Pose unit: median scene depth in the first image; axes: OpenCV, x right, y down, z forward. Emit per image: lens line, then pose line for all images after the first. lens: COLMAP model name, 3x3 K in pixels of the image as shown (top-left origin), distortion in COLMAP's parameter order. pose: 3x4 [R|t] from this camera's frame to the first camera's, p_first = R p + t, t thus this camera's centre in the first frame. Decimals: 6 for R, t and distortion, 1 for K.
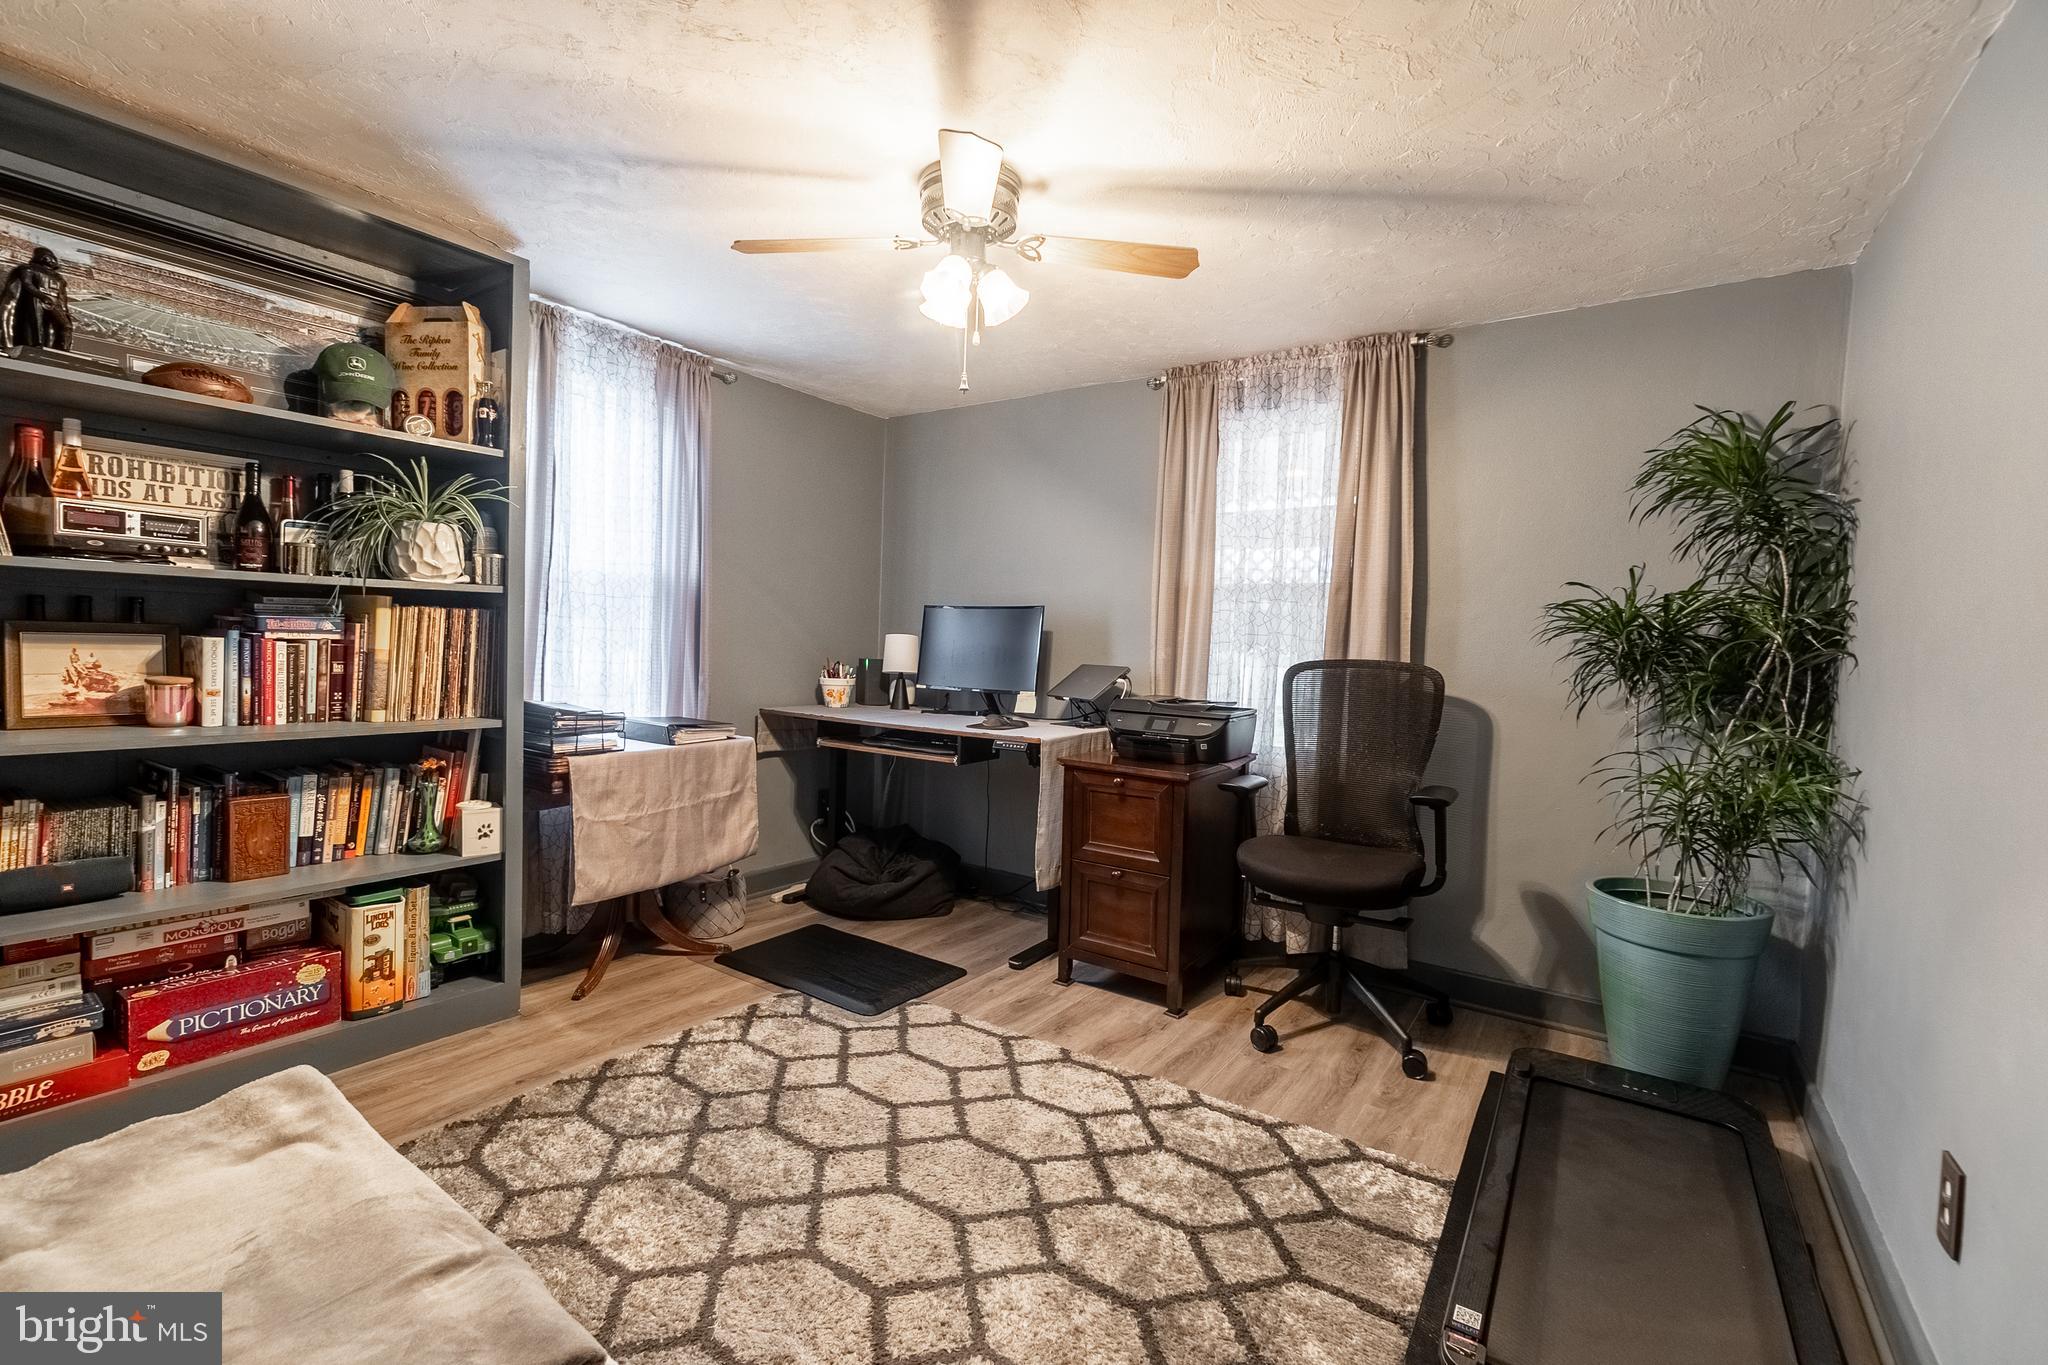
lens RADIAL K [[887.6, 0, 1011.6], [0, 887.6, 672.4], [0, 0, 1]] dist [-0.005007, -0.000532]
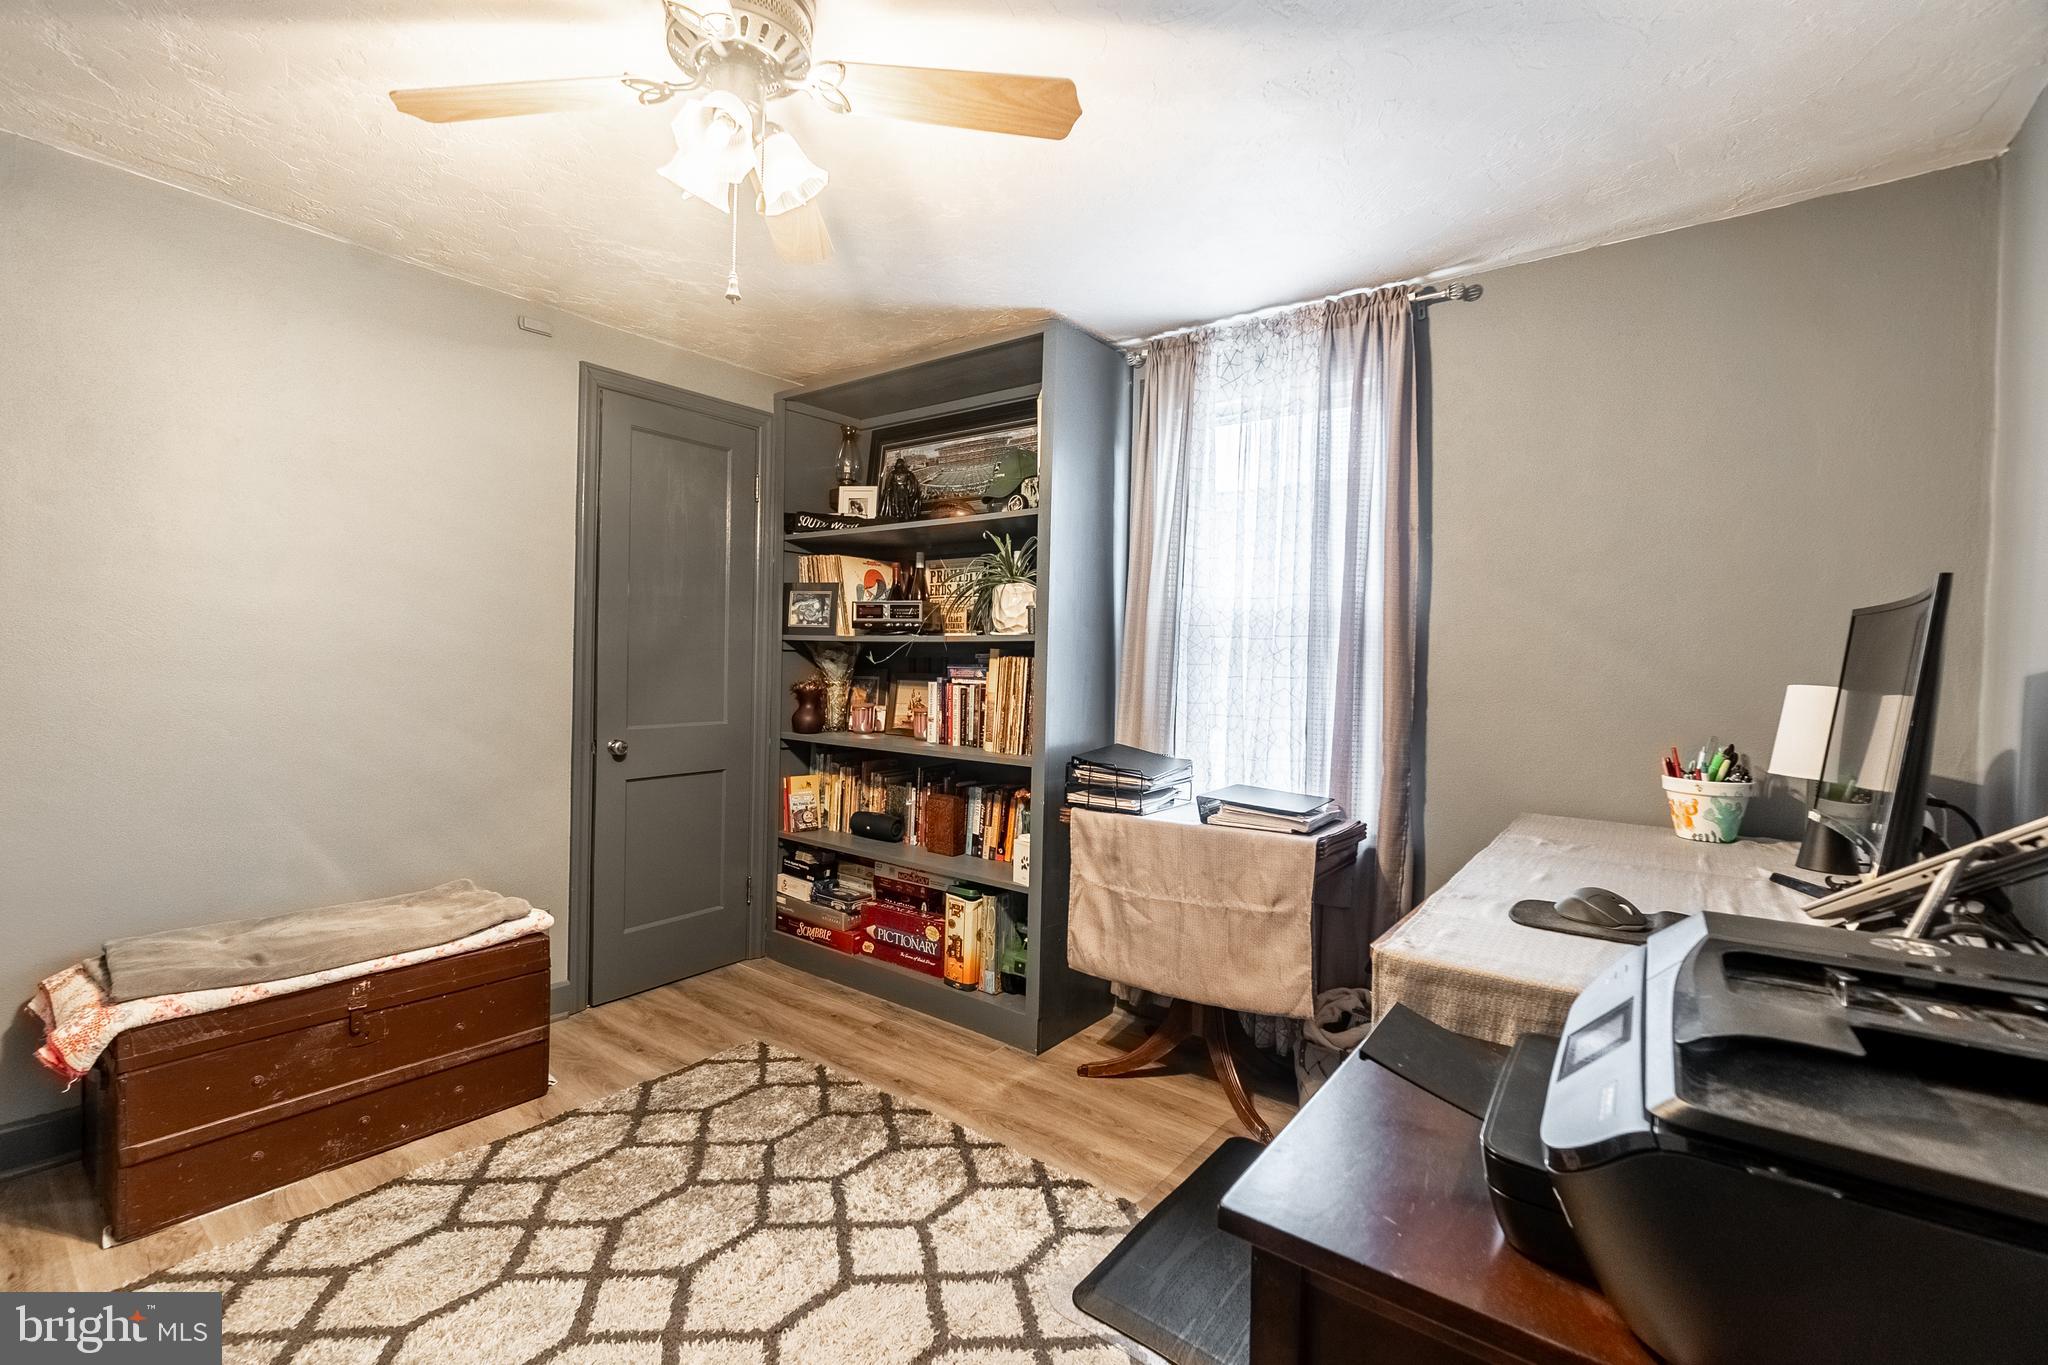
lens RADIAL K [[887.6, 0, 1008.4], [0, 887.6, 681.1], [0, 0, 1]] dist [-0.005007, -0.000532]
pose [[-0.053547, -0.024525, -0.998264, 0.524220], [-0.069144, 0.997390, -0.020795, -0.017675], [0.996169, 0.067911, -0.055103, 1.114119]]
